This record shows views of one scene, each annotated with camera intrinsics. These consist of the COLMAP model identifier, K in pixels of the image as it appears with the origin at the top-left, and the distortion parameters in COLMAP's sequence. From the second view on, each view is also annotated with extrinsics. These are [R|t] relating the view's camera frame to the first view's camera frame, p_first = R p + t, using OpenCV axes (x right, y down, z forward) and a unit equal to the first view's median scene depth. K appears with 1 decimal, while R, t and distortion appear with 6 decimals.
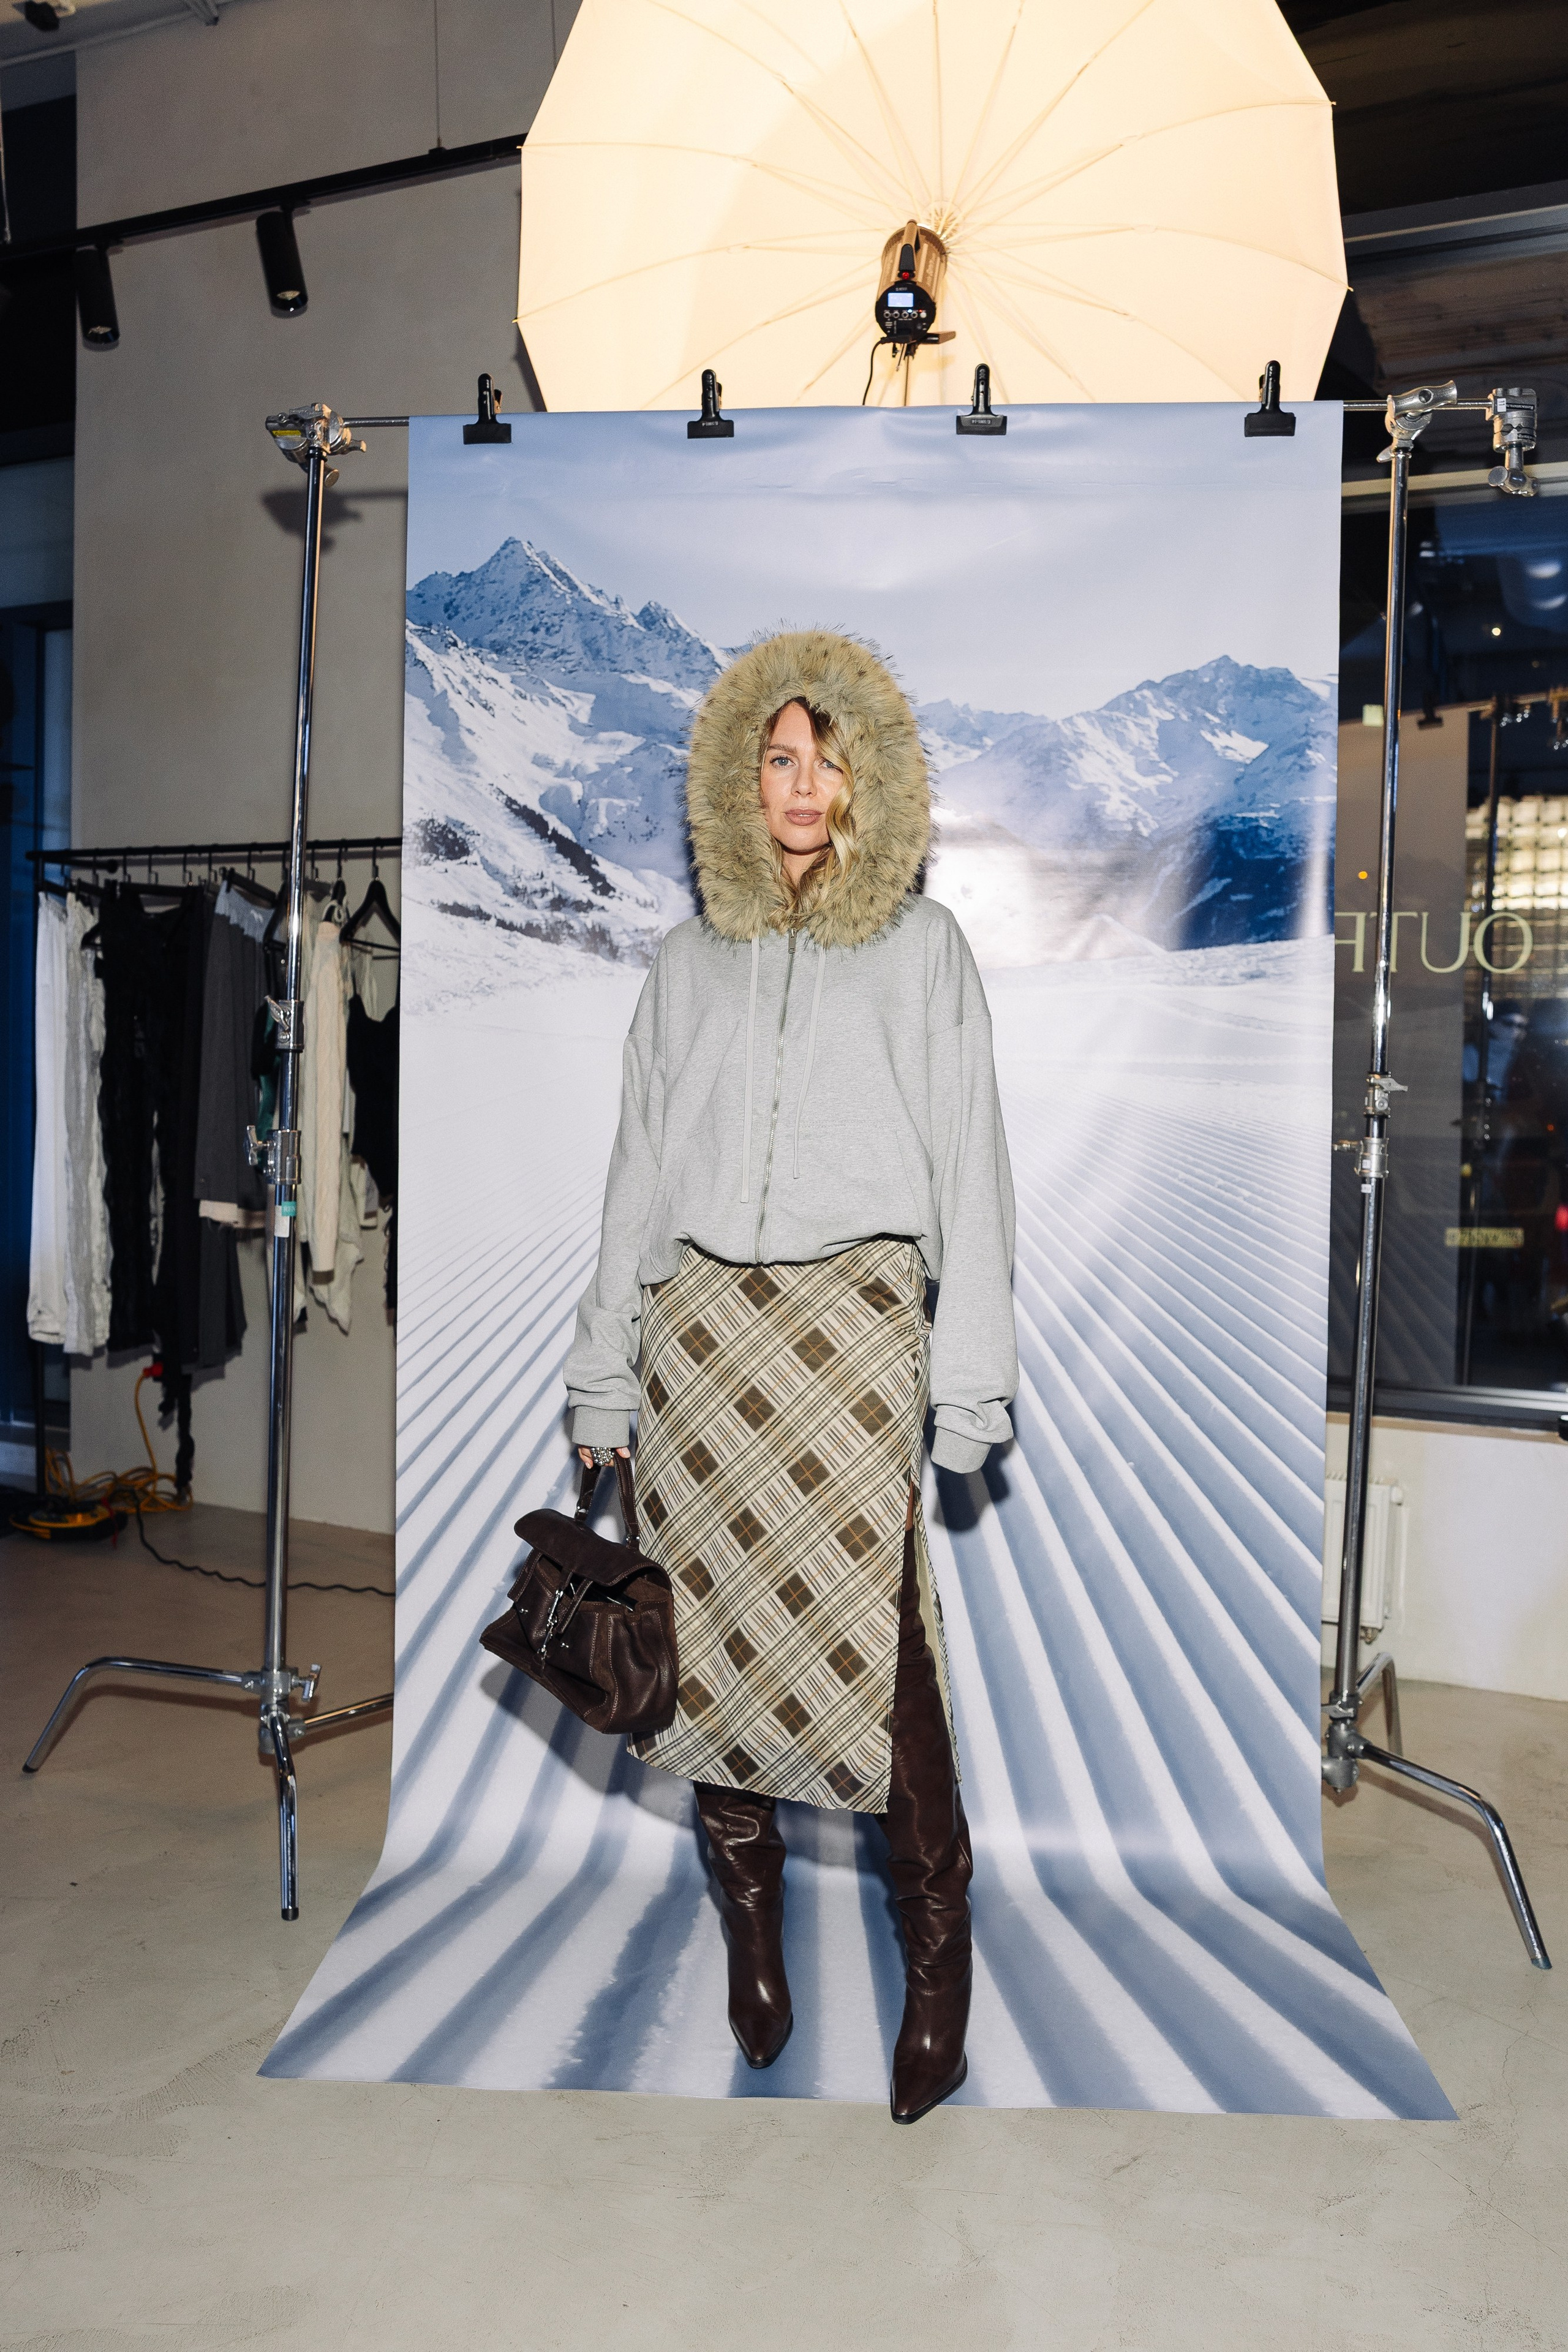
lens RADIAL K [[1852.2, 0, 788.9], [0, 1852.2, 1187.0], [0, 0, 1]] dist [-0.067588, 0.077072]
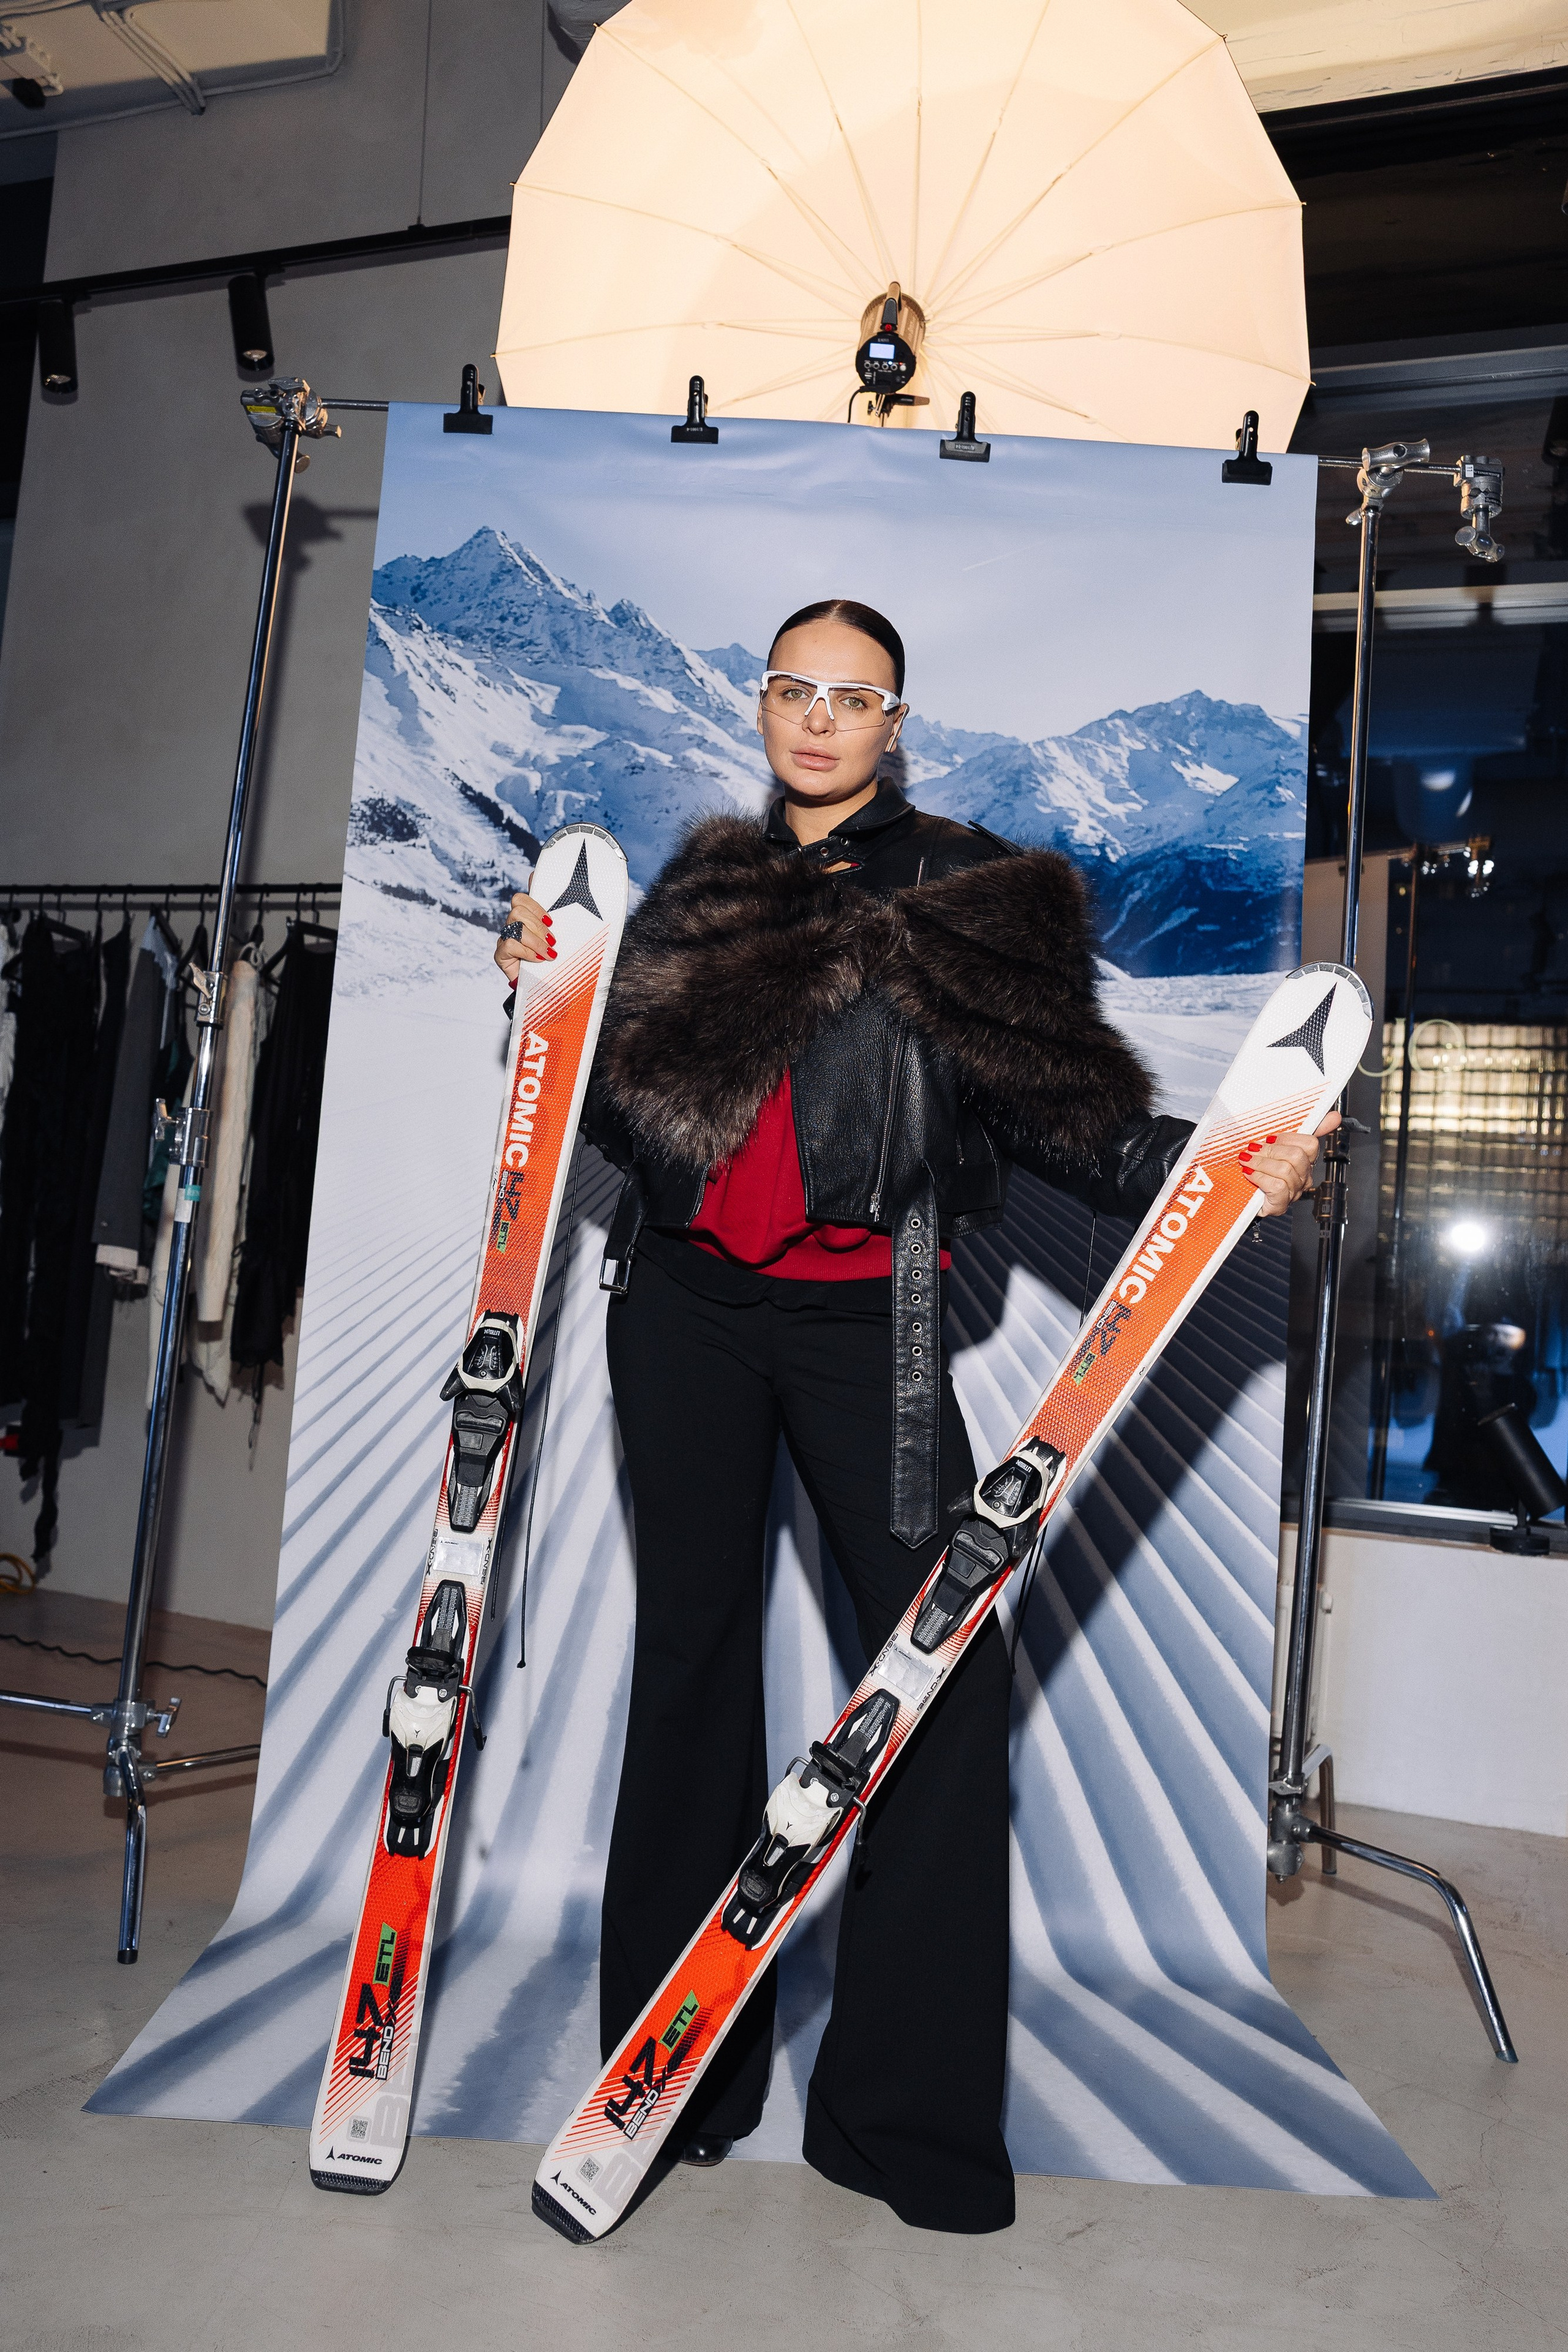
lens RADIAL K [[1852.2, 0, 777.5], [0, 1852.2, 1189.5], [0, 0, 1]] dist [-0.067588, 0.077072]
pose [[0.996298, 0.060602, 0.060970, -0.034210], [-0.053187, 0.991749, -0.116639, 0.106583], [-0.067536, 0.112964, 0.991301, 0.055234]]
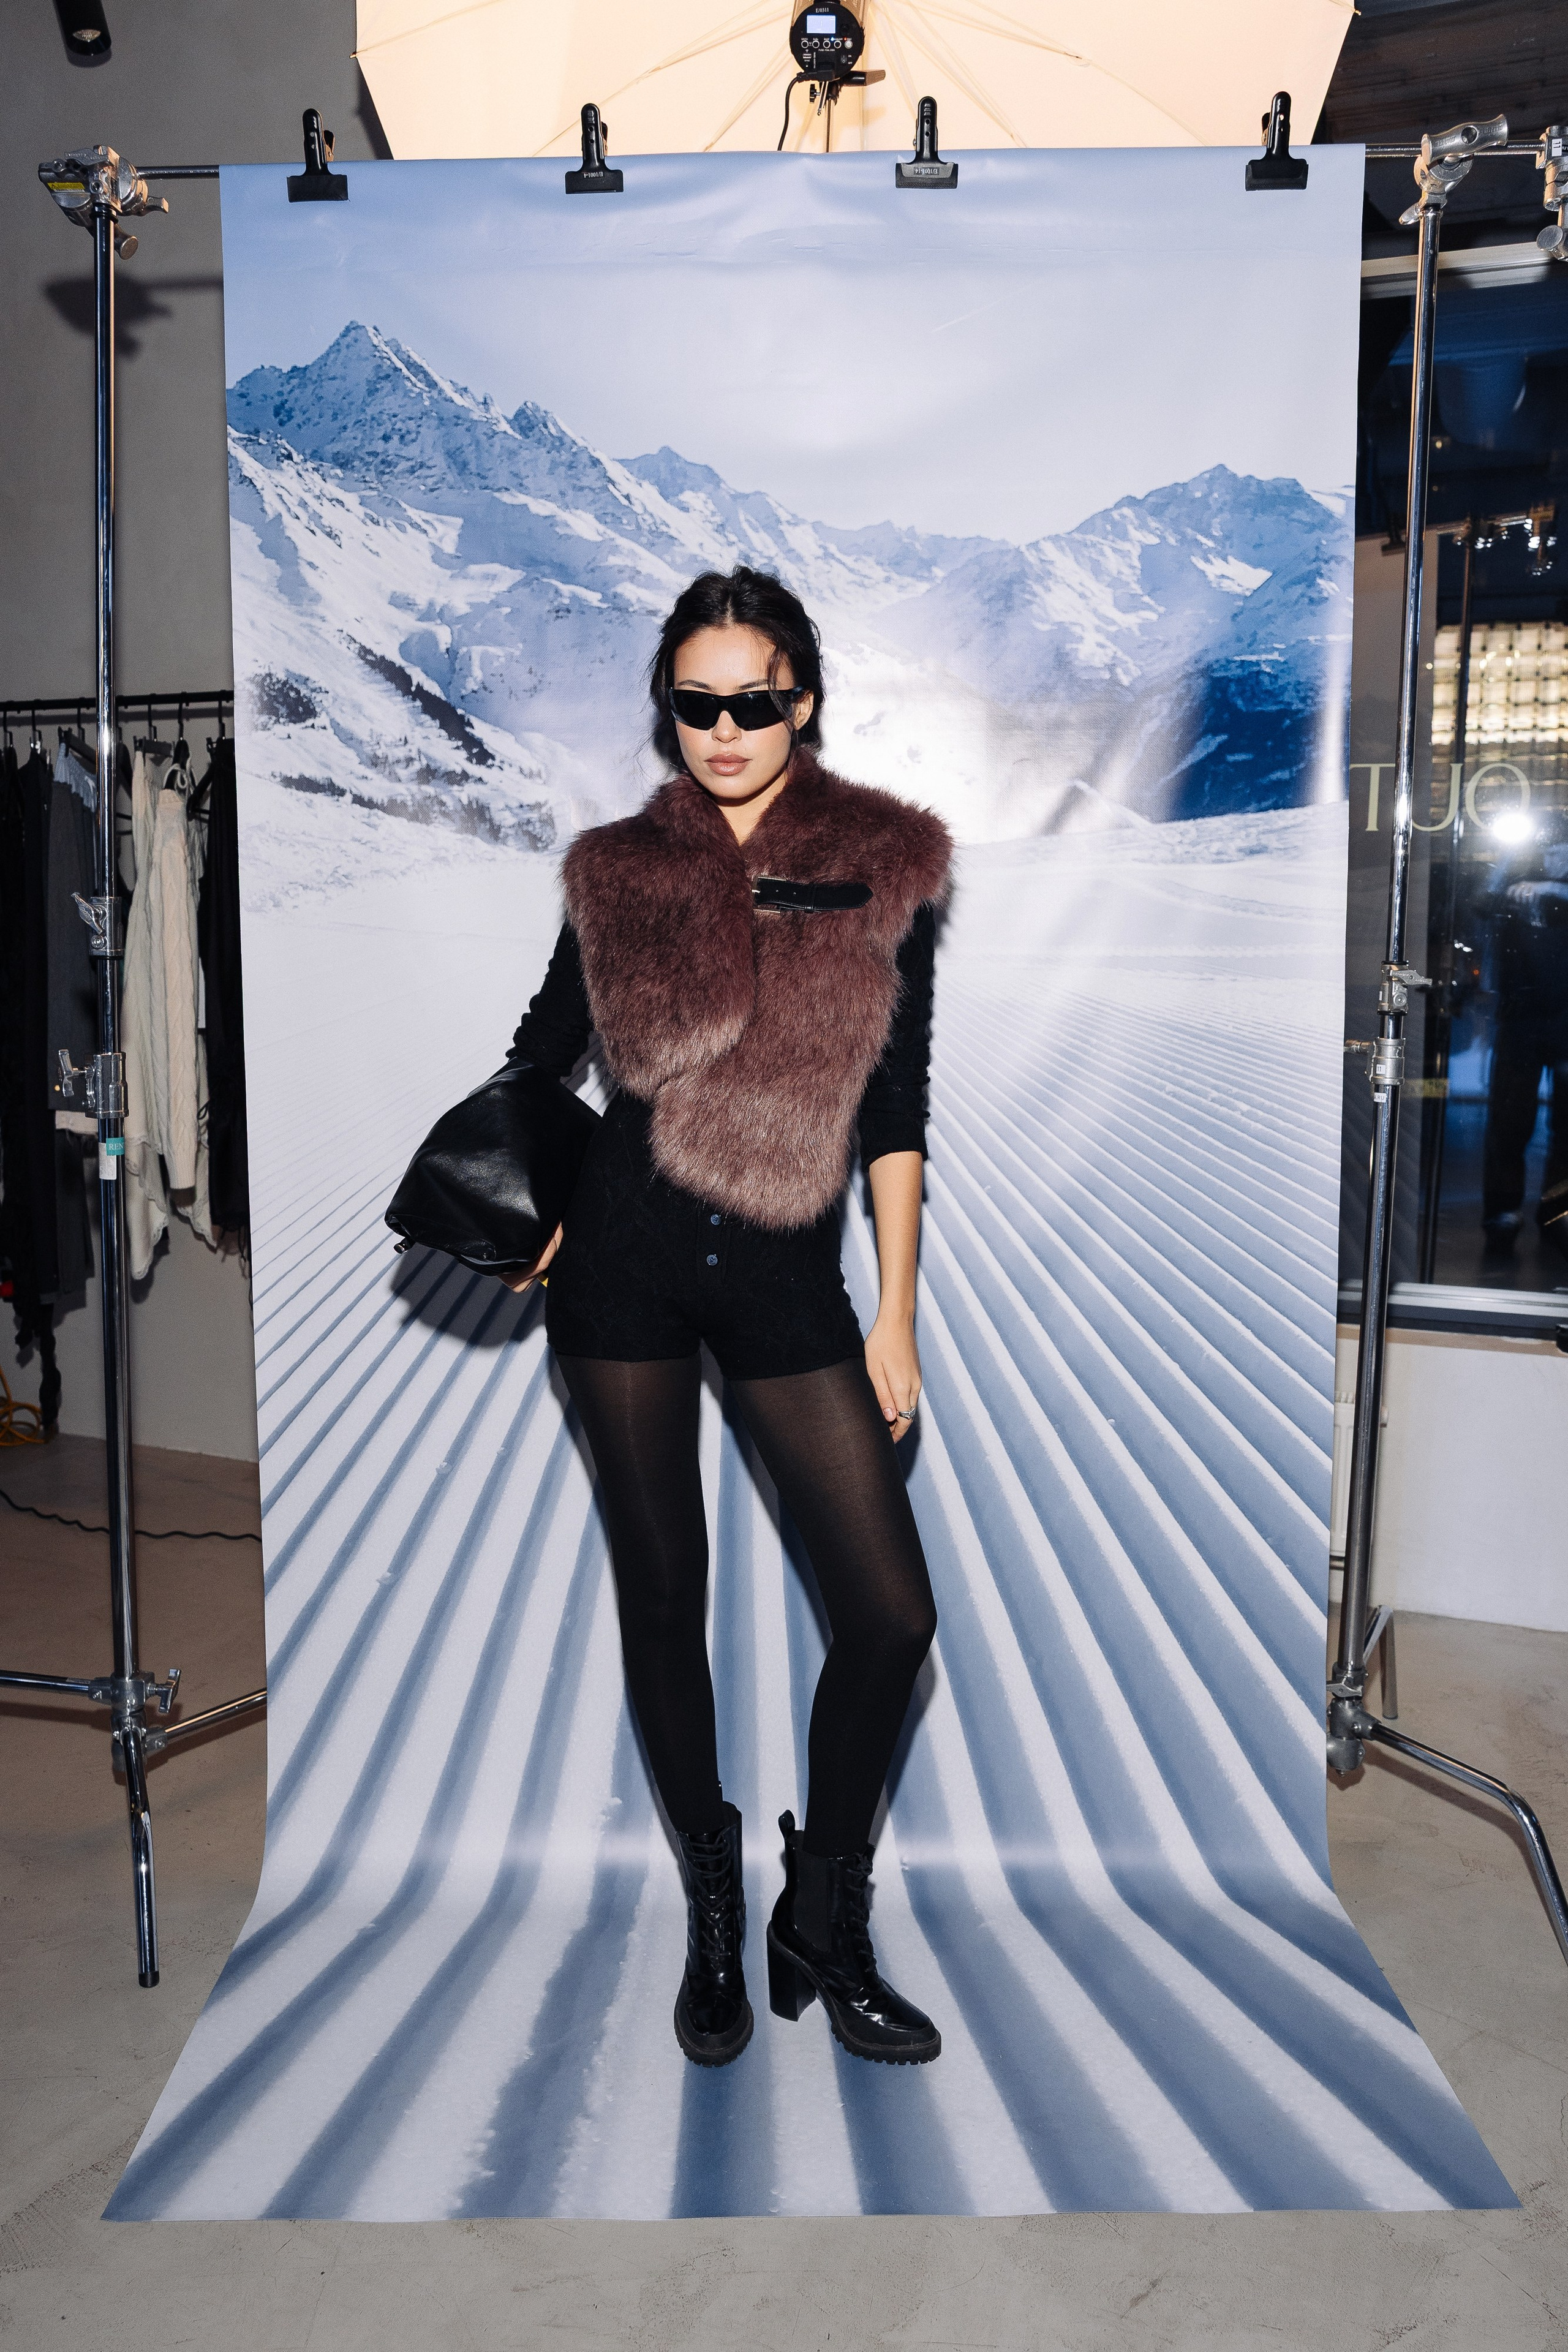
lens RADIAL K [[1852.2, 0, 777.7], [0, 1852.2, 1186.2], [0, 0, 1]] dist [-0.067588, 0.077072]
pose [[0.998702, -0.022765, 0.045559, -0.008553], [0.018912, 0.996346, 0.083294, -0.035401], [-0.047289, -0.082325, 0.995483, 0.152838]]
